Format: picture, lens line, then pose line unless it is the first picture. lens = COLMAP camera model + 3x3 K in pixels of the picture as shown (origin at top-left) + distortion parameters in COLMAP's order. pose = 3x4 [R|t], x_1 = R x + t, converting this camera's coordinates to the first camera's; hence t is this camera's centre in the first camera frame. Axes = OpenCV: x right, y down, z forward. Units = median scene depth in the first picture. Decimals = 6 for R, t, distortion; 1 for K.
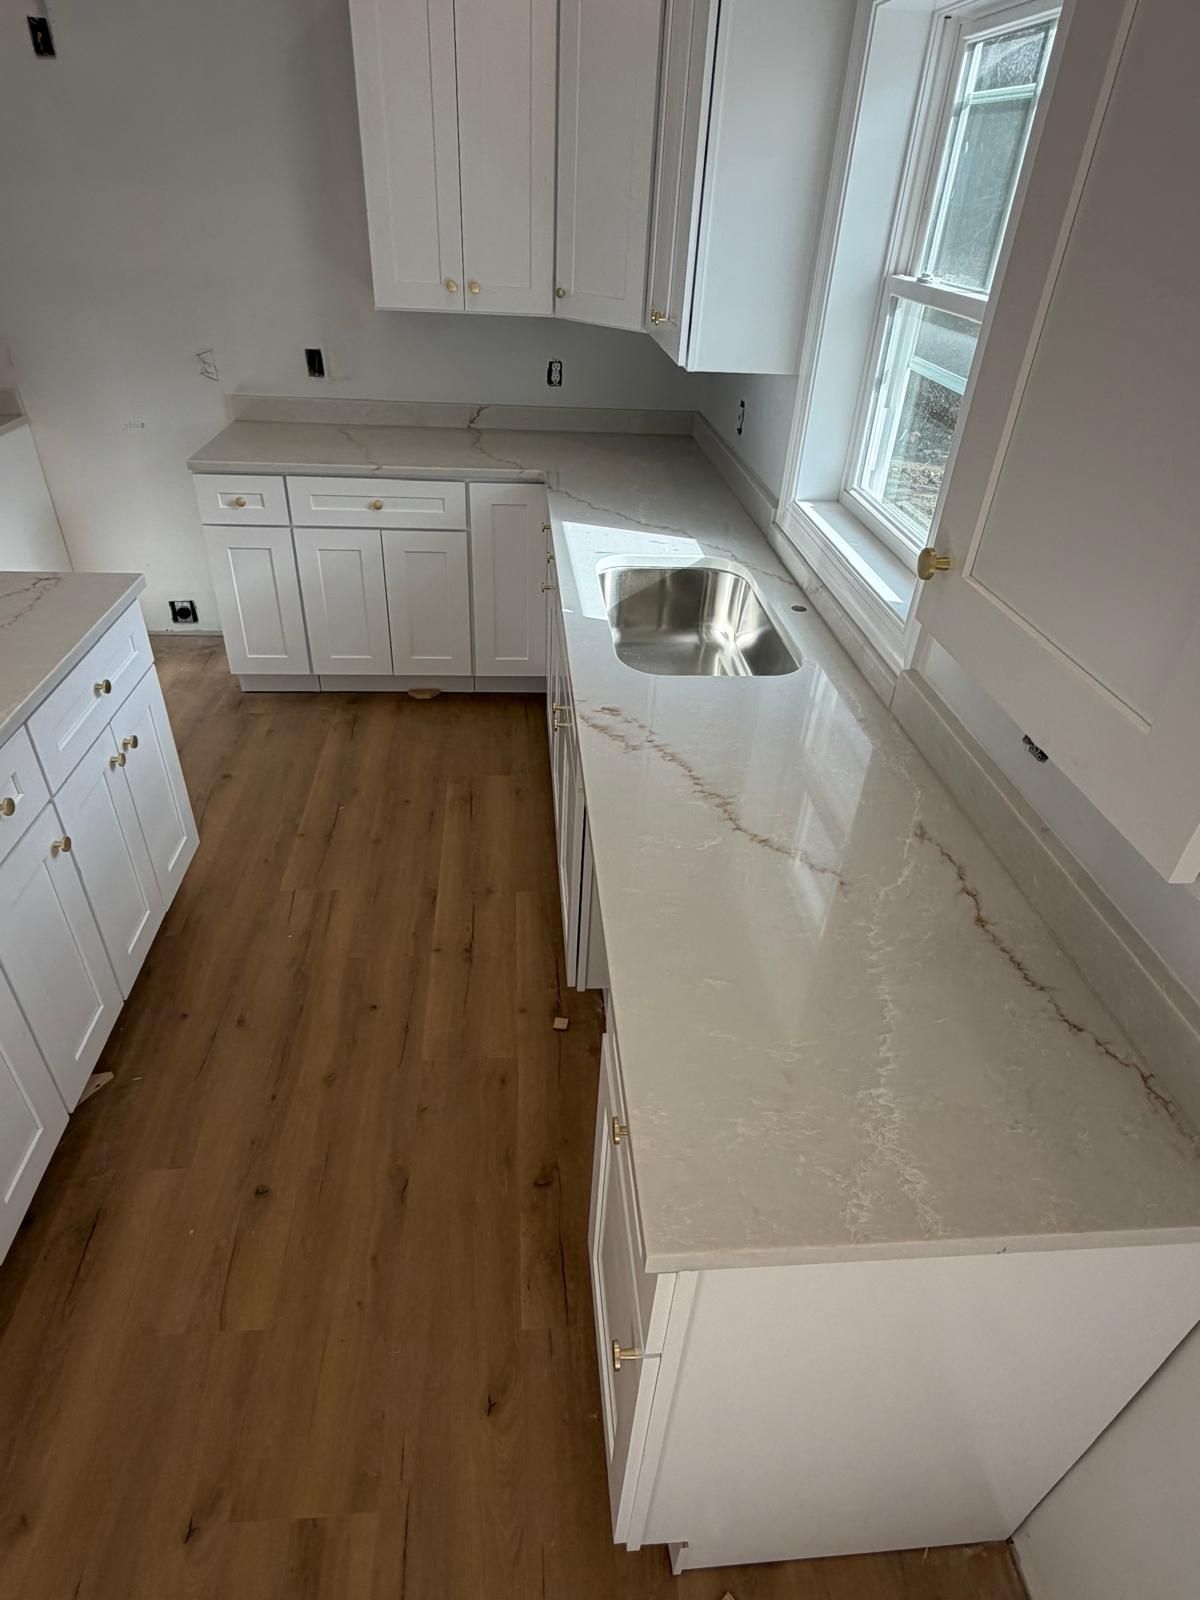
lens RADIAL K [[911.6, 0, 600.6], [0, 911.6, 805.9], [0, 0, 1]] dist [-0.002439, -0.003008]
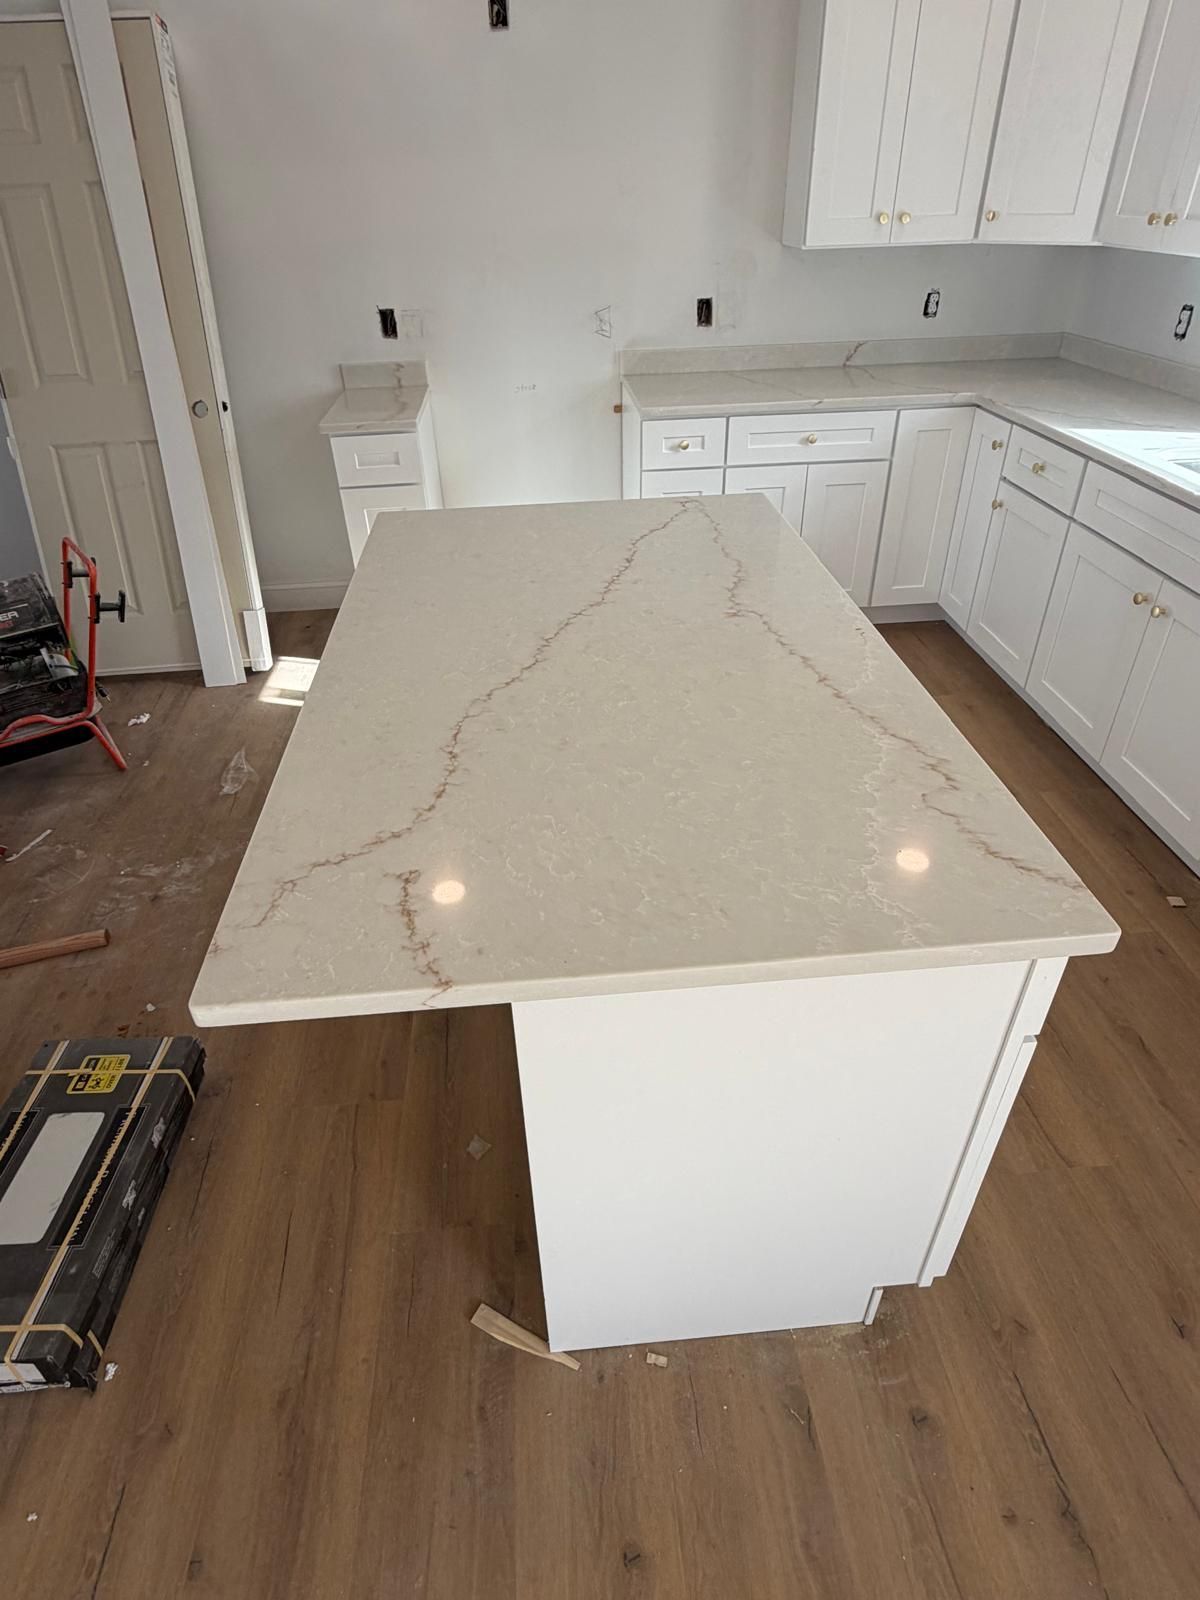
lens RADIAL K [[911.6, 0, 599.3], [0, 911.6, 798.2], [0, 0, 1]] dist [-0.002439, -0.003008]
pose [[0.997112, -0.060504, -0.045904, -0.458022], [0.060738, 0.998147, 0.003730, 0.056211], [0.045593, -0.006507, 0.998939, -0.042511]]
